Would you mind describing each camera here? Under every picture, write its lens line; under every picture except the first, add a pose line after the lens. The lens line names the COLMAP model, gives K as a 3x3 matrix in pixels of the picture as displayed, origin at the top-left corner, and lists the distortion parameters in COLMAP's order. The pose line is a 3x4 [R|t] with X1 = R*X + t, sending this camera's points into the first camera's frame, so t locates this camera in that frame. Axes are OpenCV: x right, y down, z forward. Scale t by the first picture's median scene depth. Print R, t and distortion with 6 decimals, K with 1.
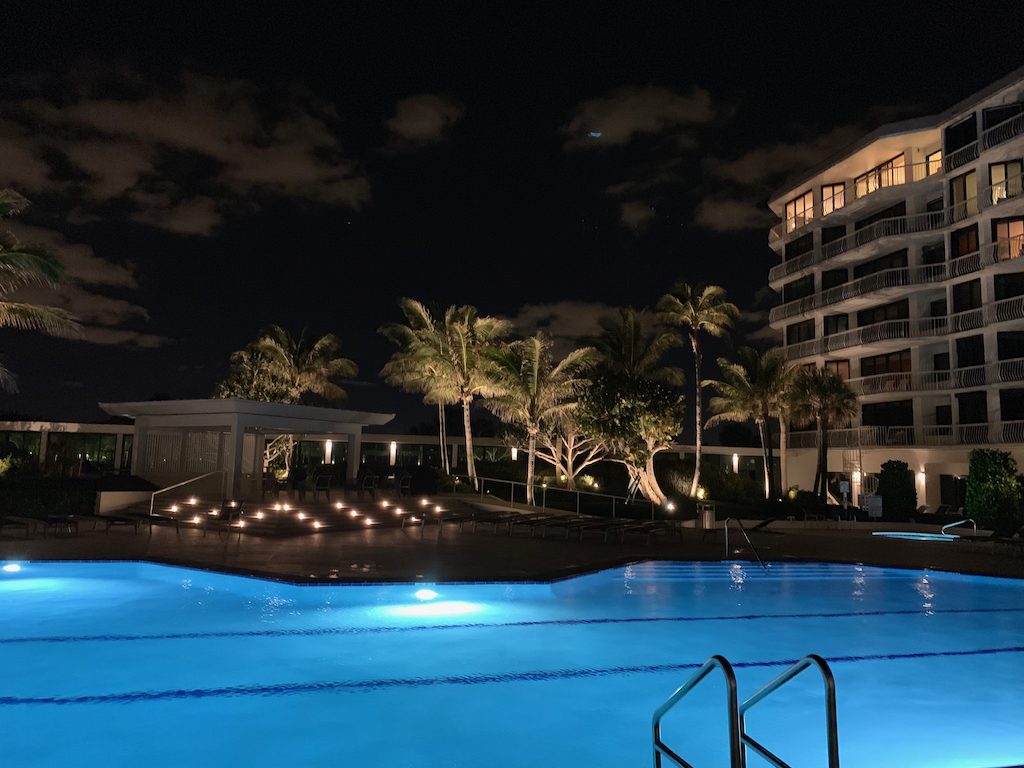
lens RADIAL K [[769.7, 0, 510.3], [0, 769.7, 363.8], [0, 0, 1]] dist [0.075152, -0.093916]
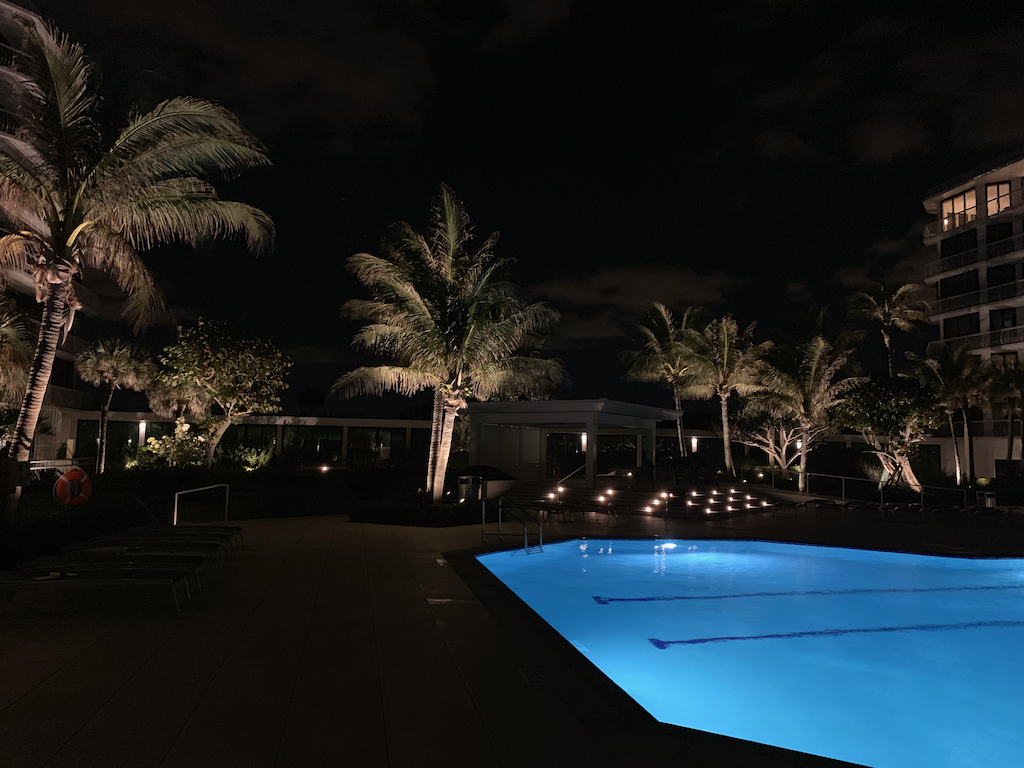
lens RADIAL K [[766.8, 0, 510.7], [0, 766.8, 378.5], [0, 0, 1]] dist [0.026852, -0.034996]
pose [[0.999660, -0.006704, -0.025183, -0.277809], [0.007664, 0.999240, 0.038220, -0.018409], [0.024908, -0.038400, 0.998952, -0.069917]]
